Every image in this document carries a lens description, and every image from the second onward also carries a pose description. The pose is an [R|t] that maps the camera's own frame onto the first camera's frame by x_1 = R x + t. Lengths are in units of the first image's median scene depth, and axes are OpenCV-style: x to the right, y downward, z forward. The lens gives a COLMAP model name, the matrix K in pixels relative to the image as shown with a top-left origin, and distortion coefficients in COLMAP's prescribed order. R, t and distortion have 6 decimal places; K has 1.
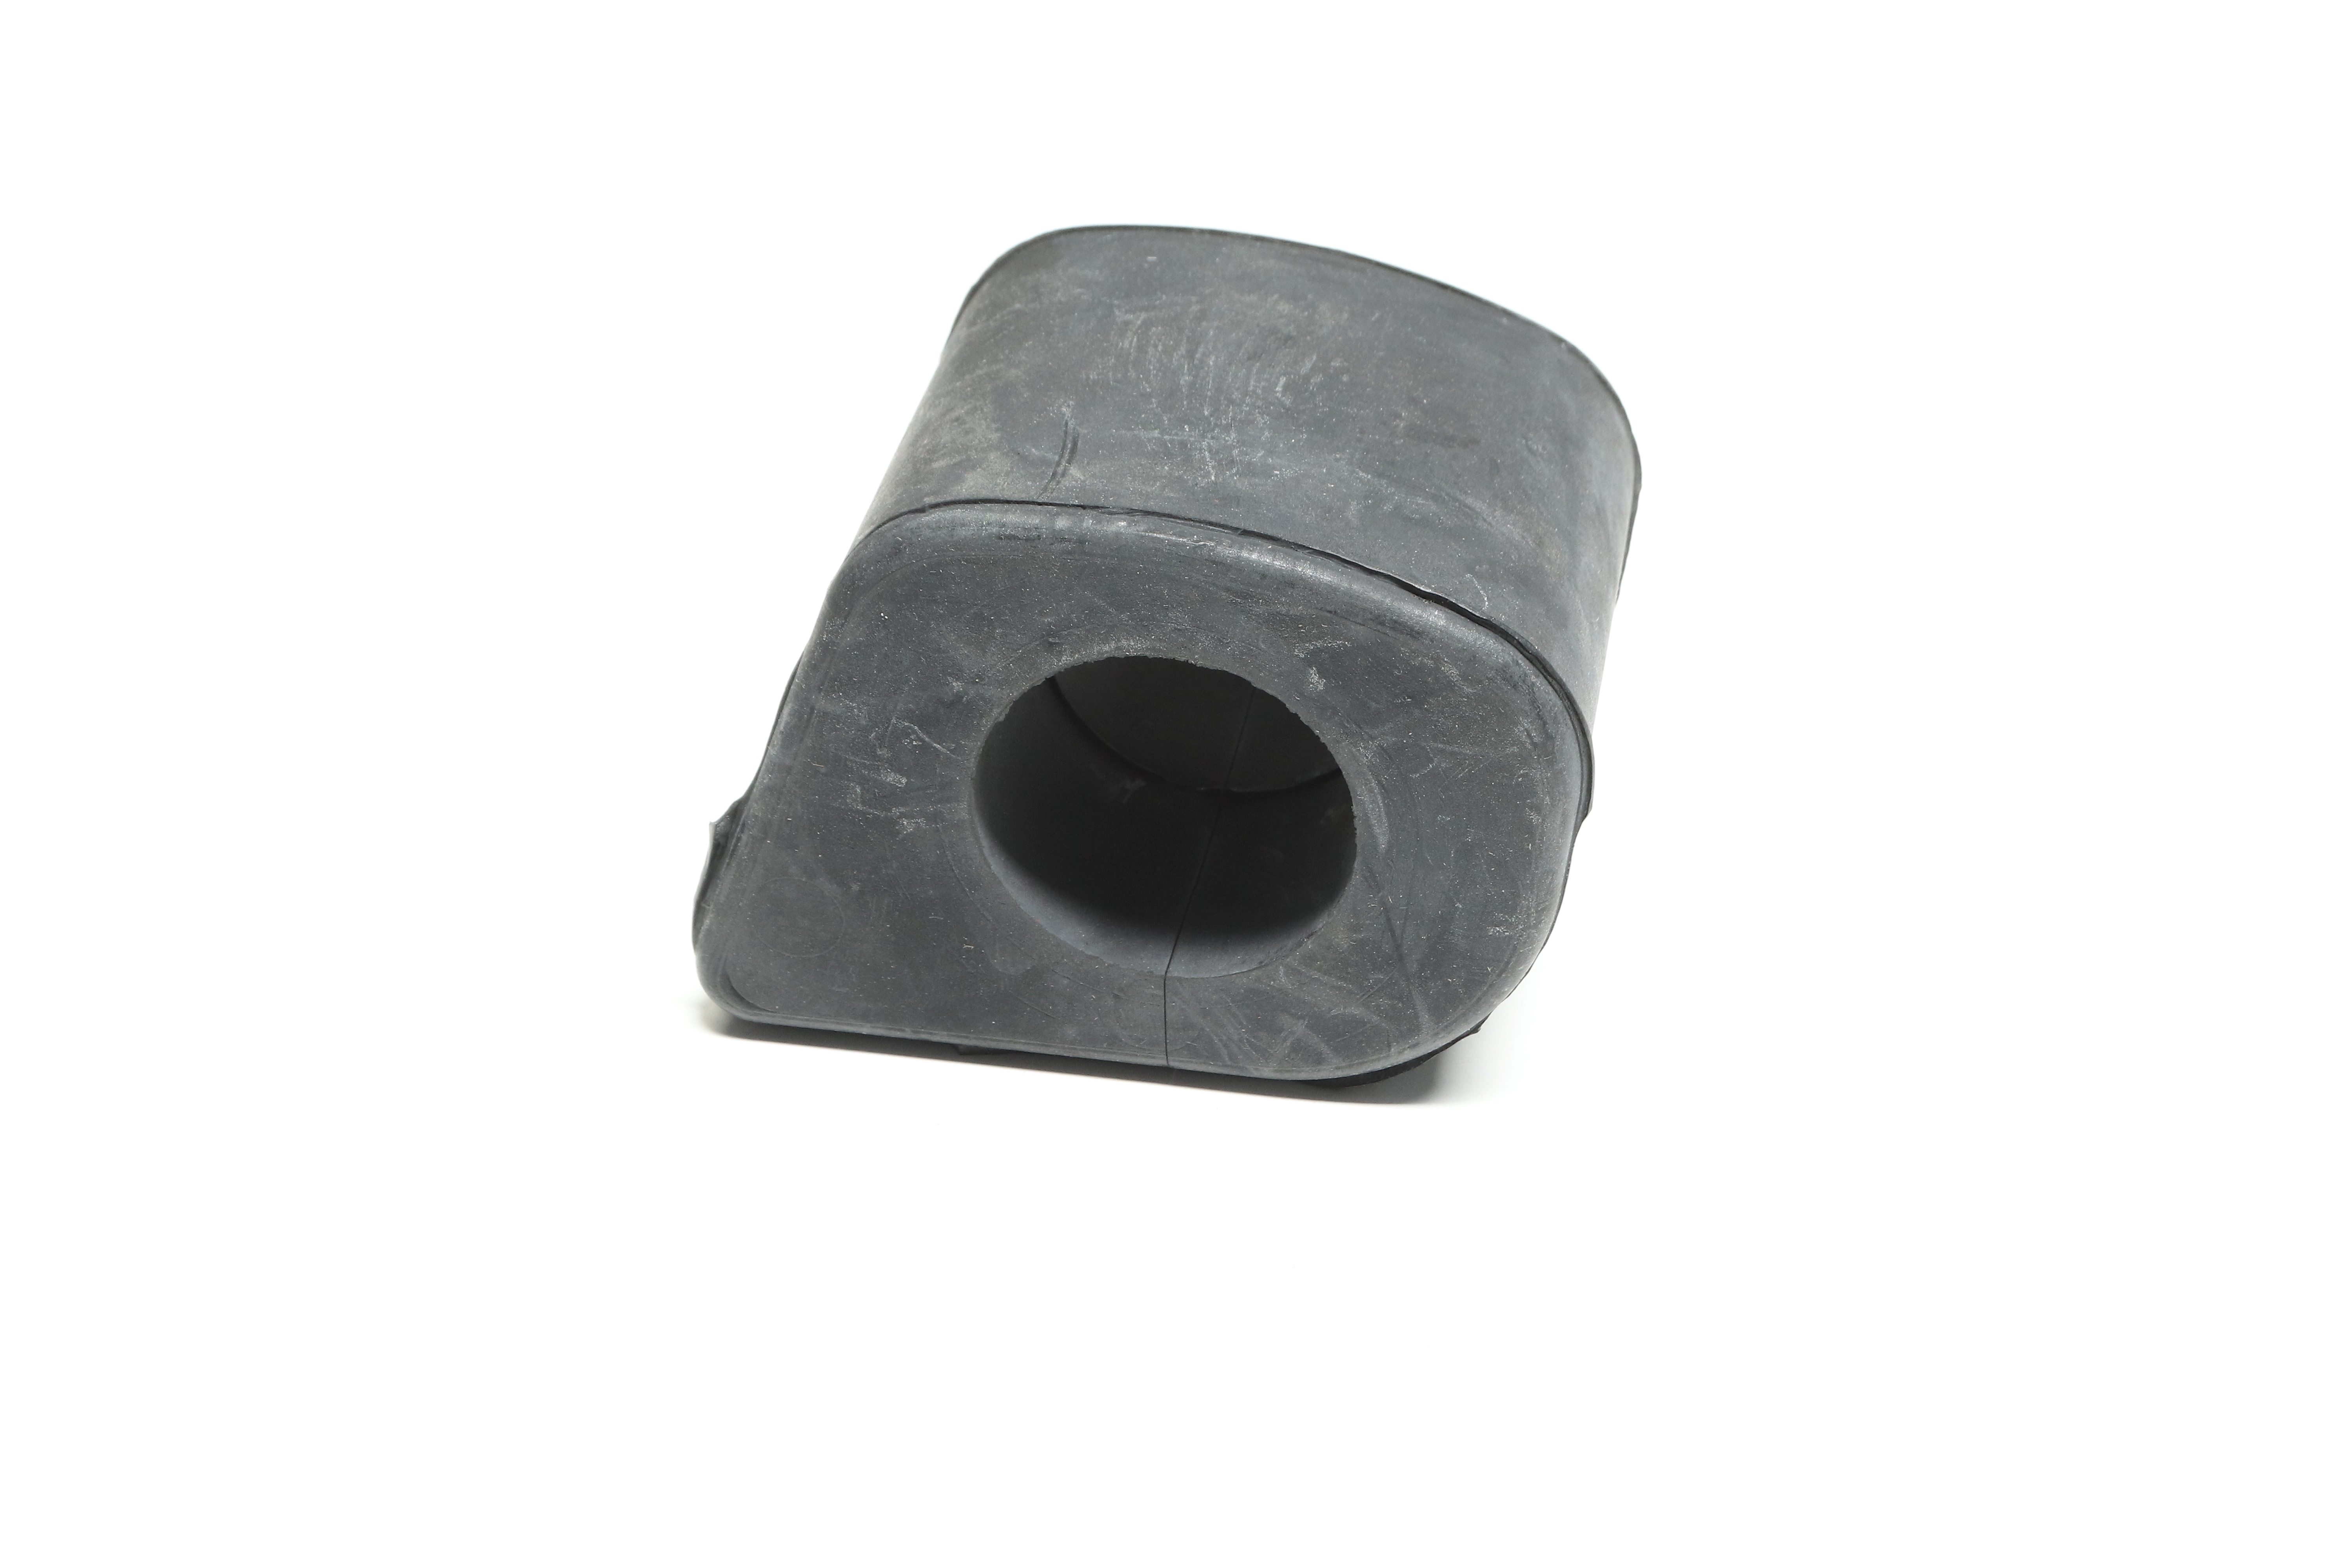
lens RADIAL K [[4084.6, 0, 1177.2], [0, 4084.6, 783.4], [0, 0, 1]] dist [-0.031516, 0.000000]
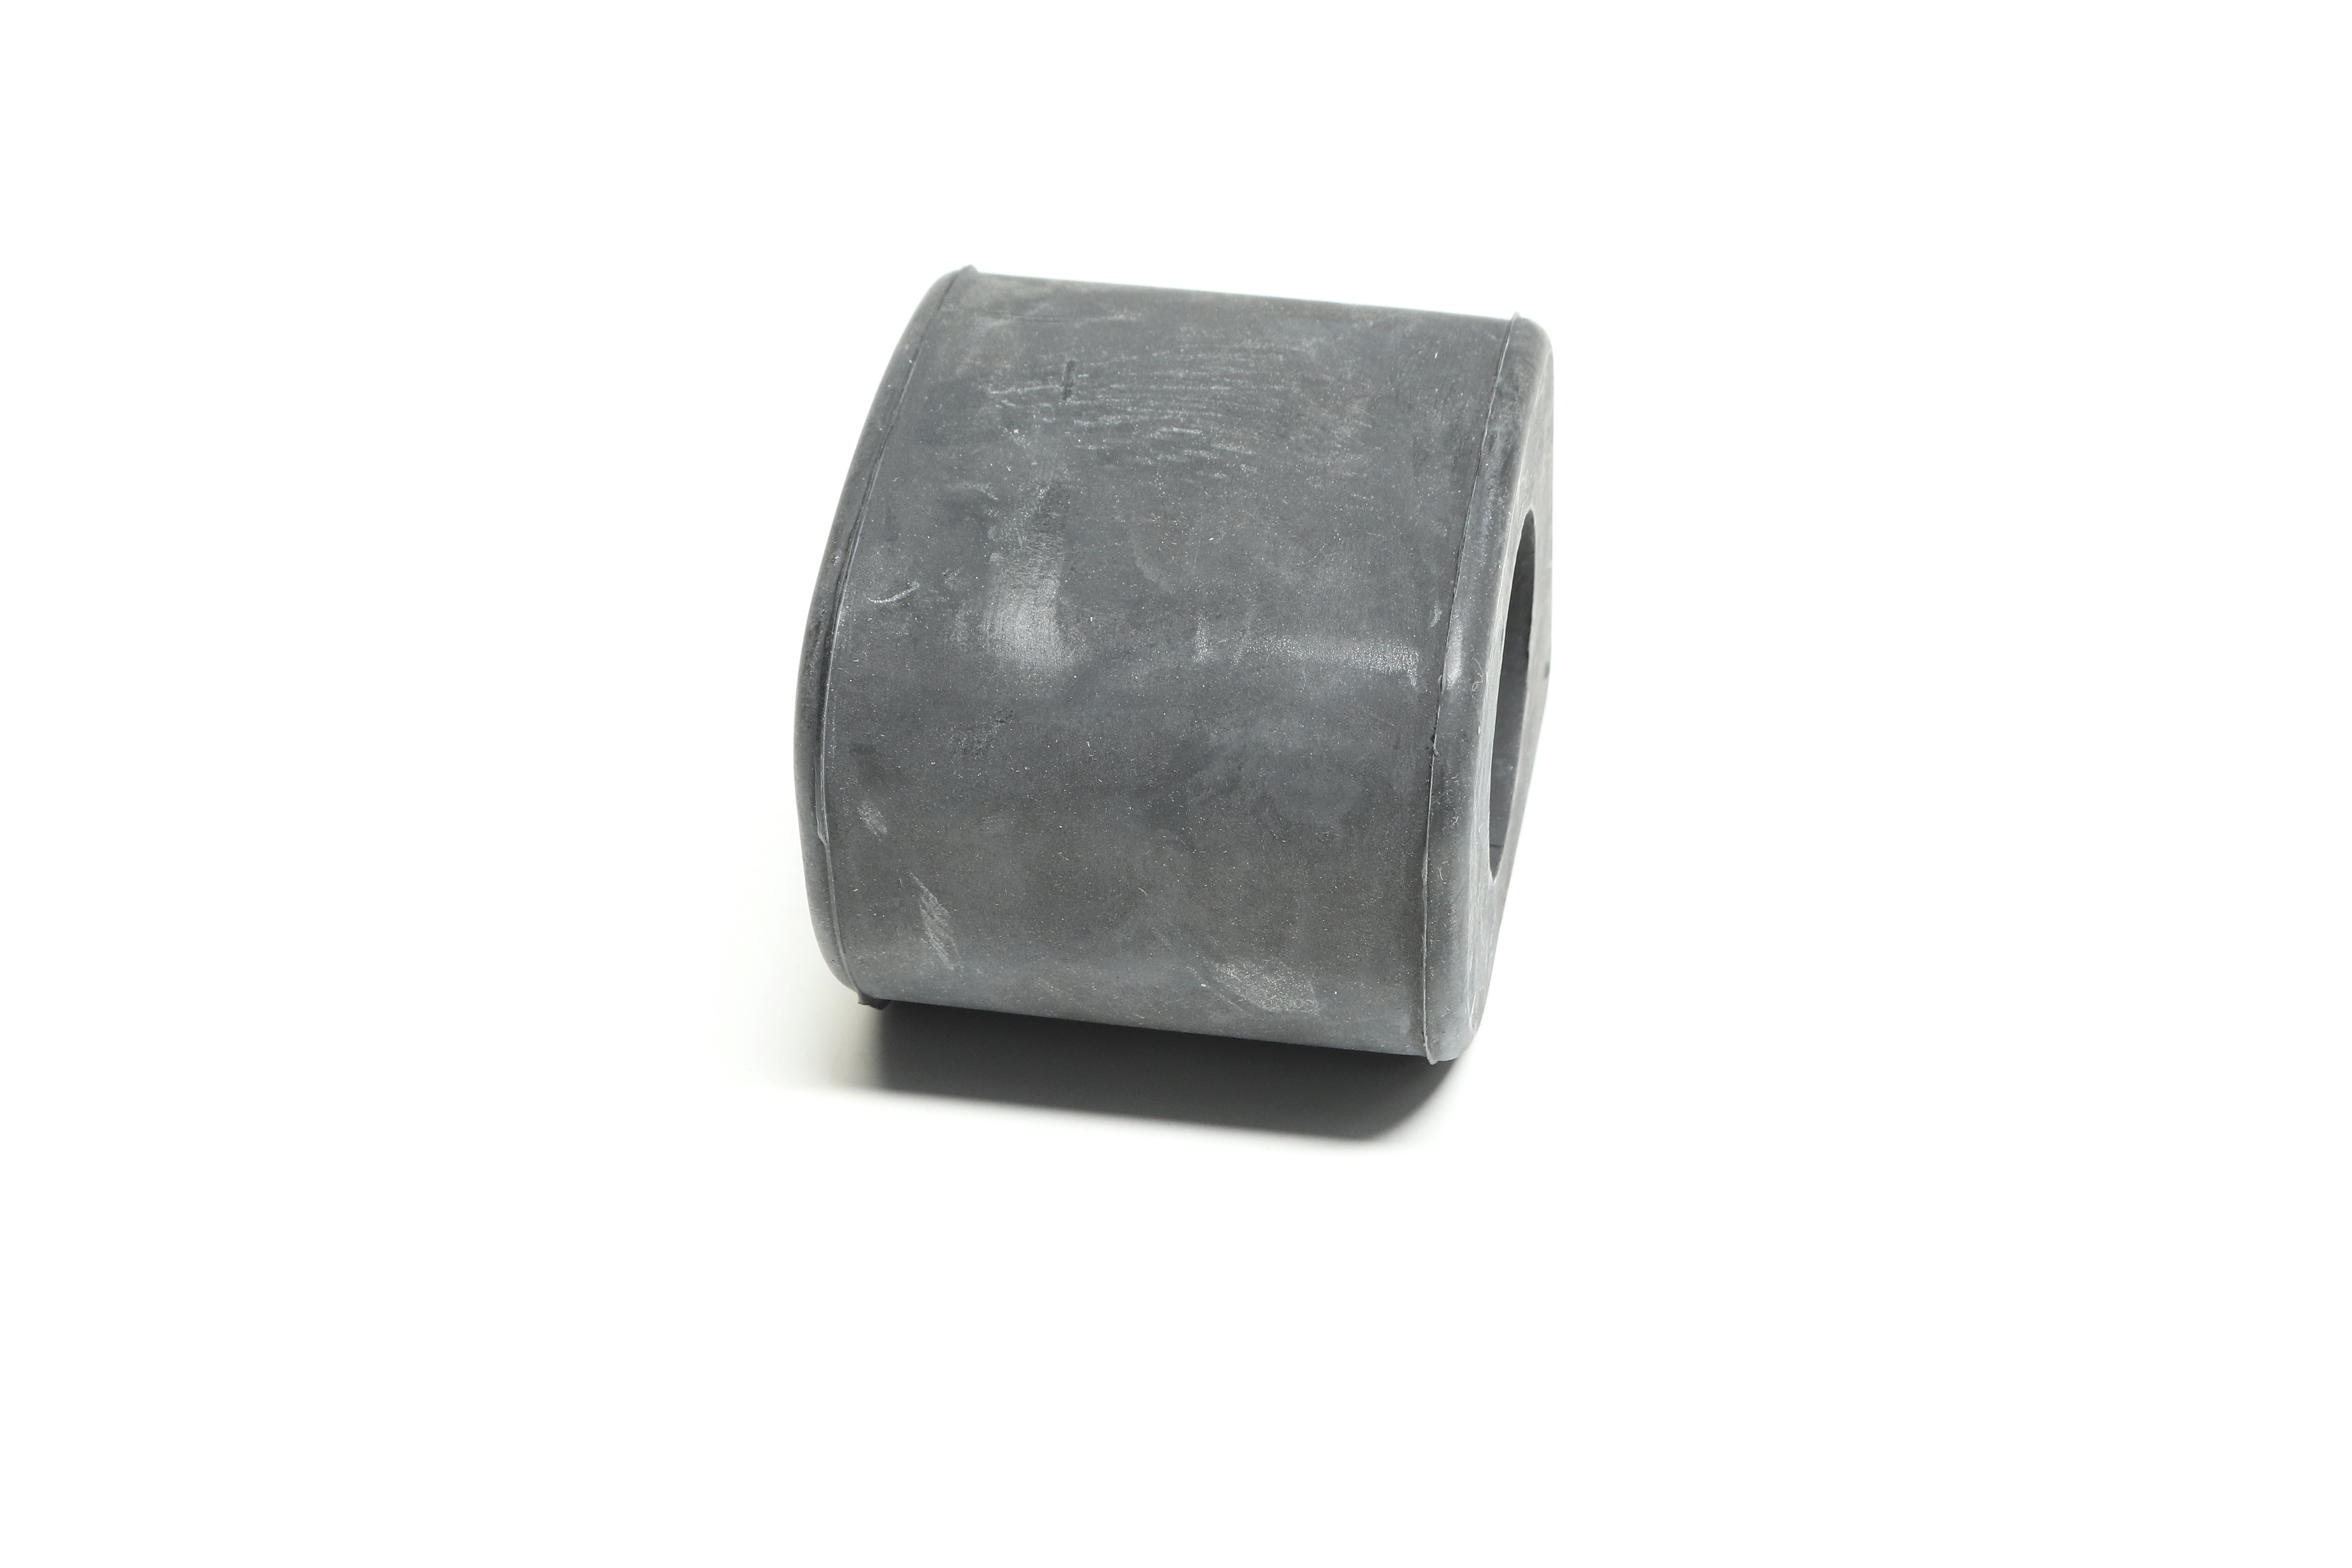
lens RADIAL K [[4084.6, 0, 1178.1], [0, 4084.6, 784.1], [0, 0, 1]] dist [-0.031516, 0.000000]
pose [[0.000793, 0.582749, -0.812652, 0.873120], [-0.566541, 0.669914, 0.479840, -0.511011], [0.824033, 0.460020, 0.330683, 0.712075]]
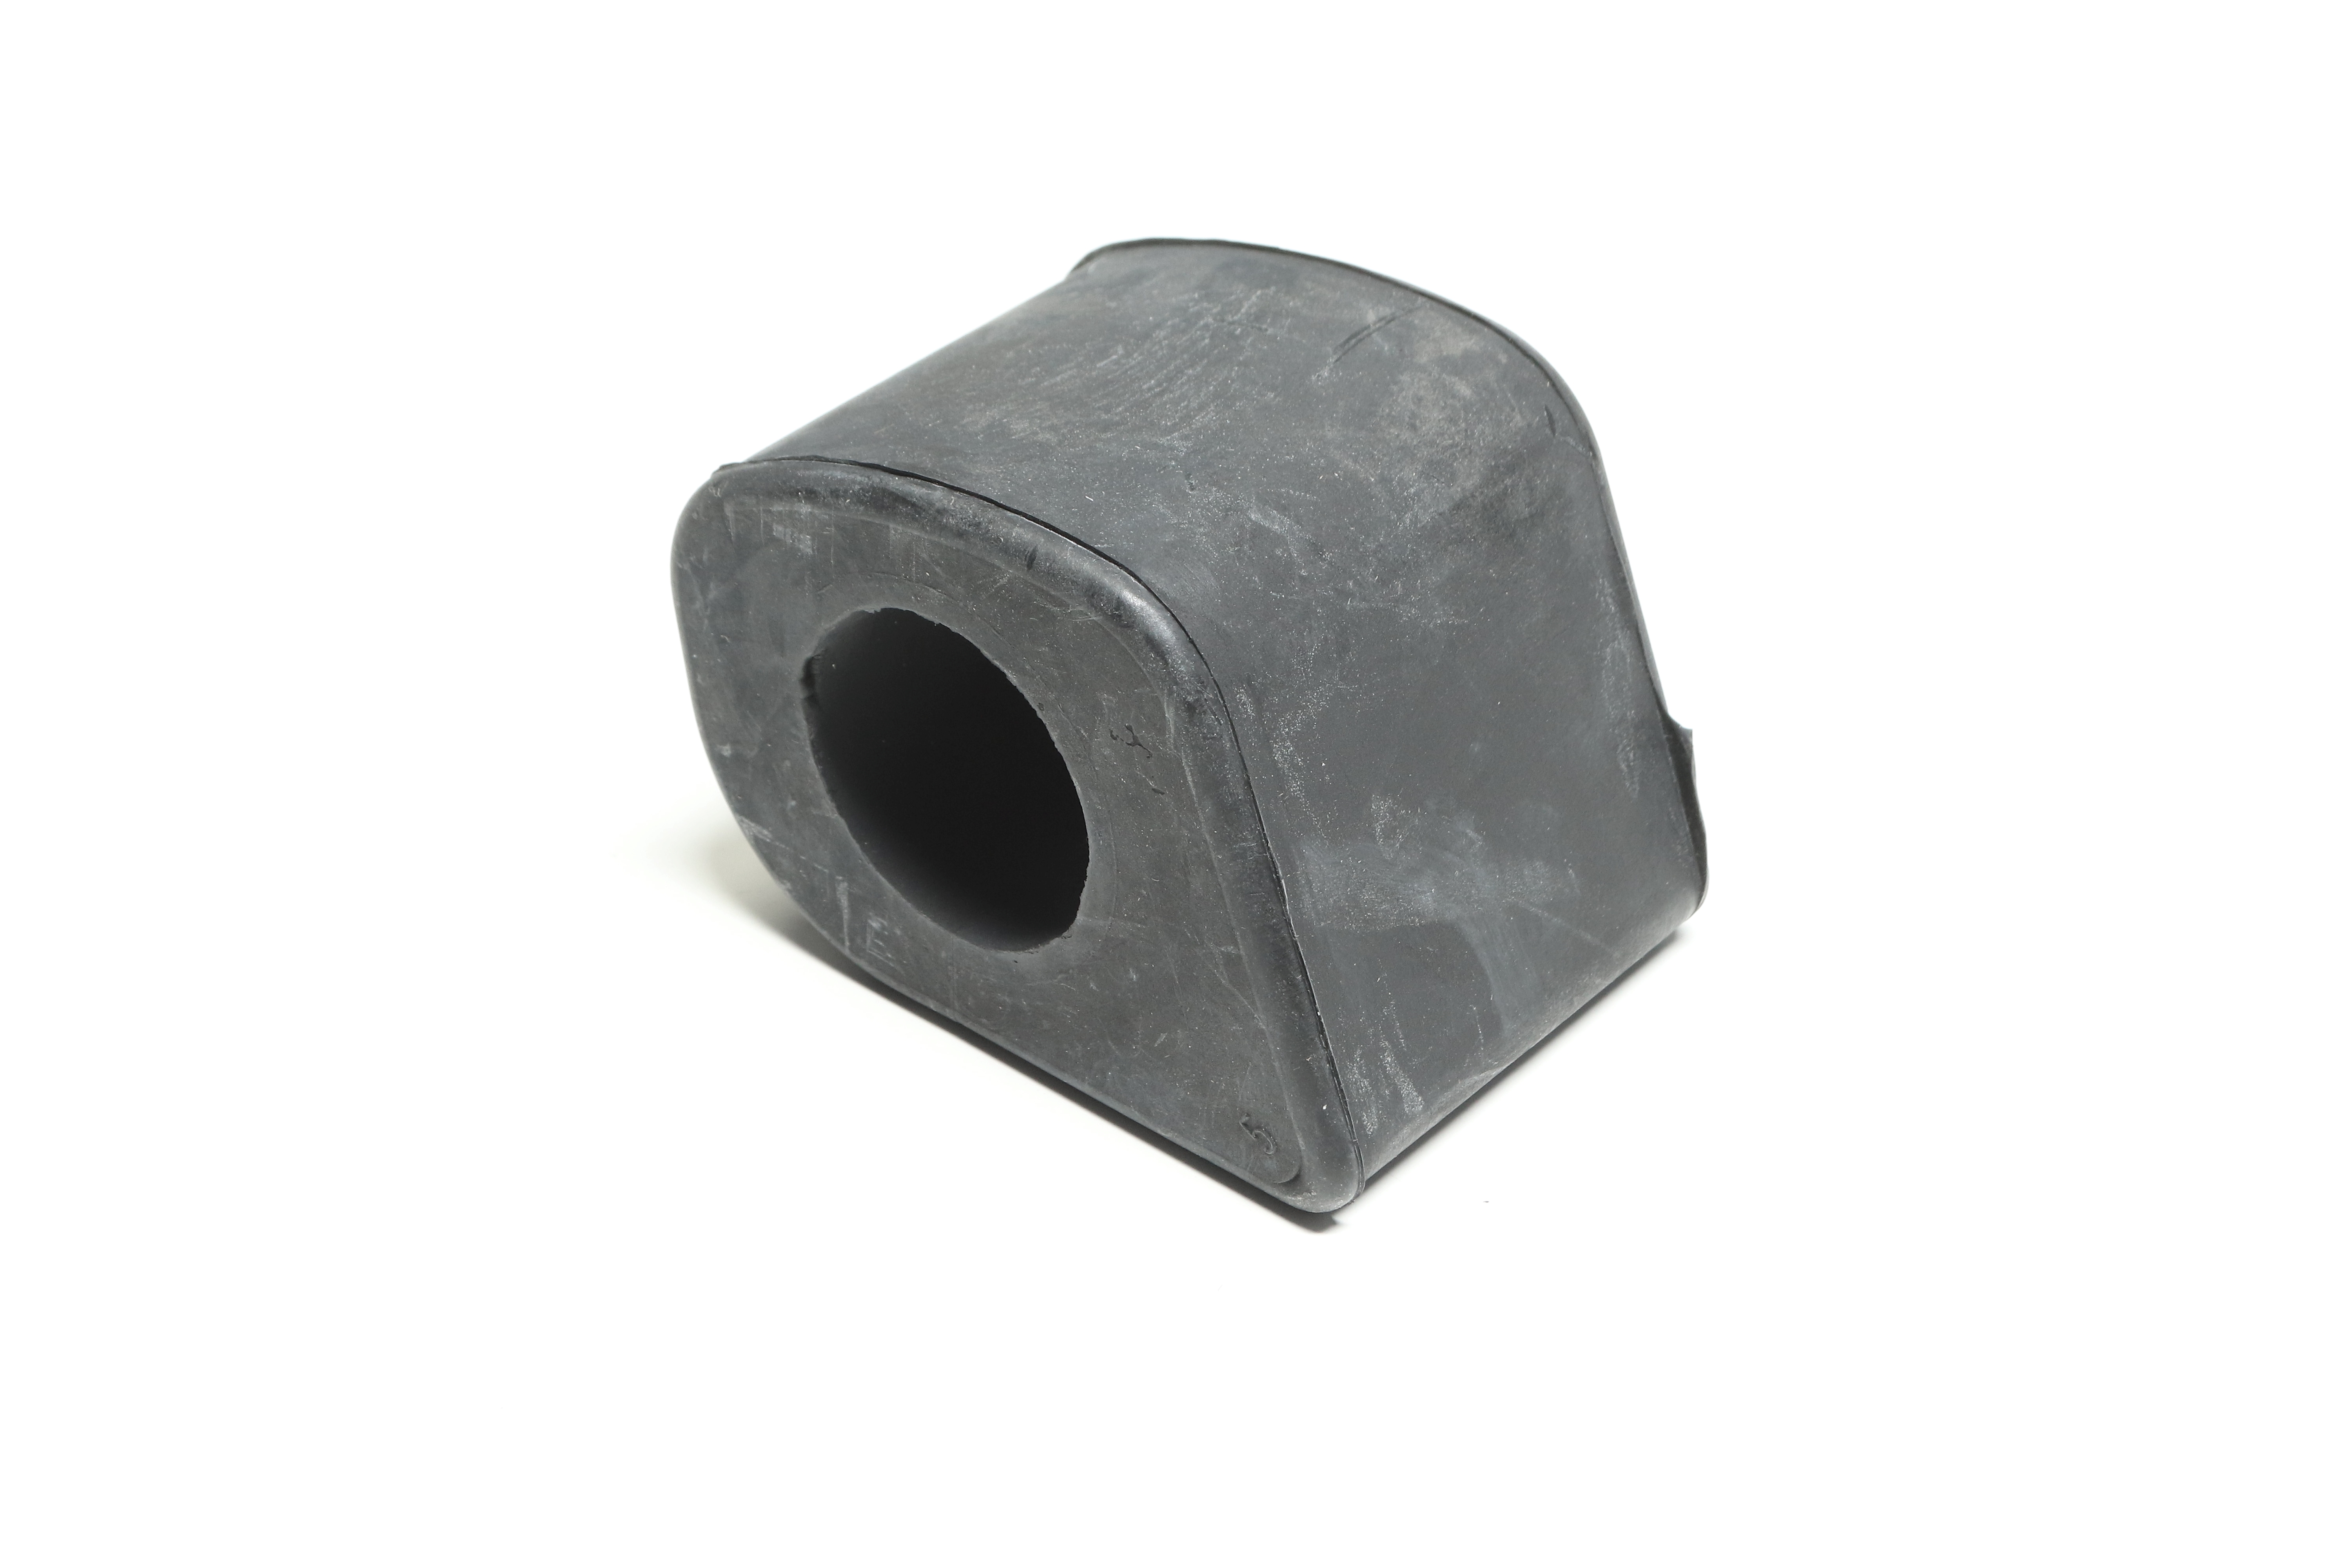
lens RADIAL K [[4084.6, 0, 1173.4], [0, 4084.6, 778.7], [0, 0, 1]] dist [-0.031516, 0.000000]
pose [[-0.867094, -0.272556, 0.416966, -0.438106], [0.299762, 0.383038, 0.873742, -0.935657], [-0.397857, 0.882607, -0.250428, 1.337022]]
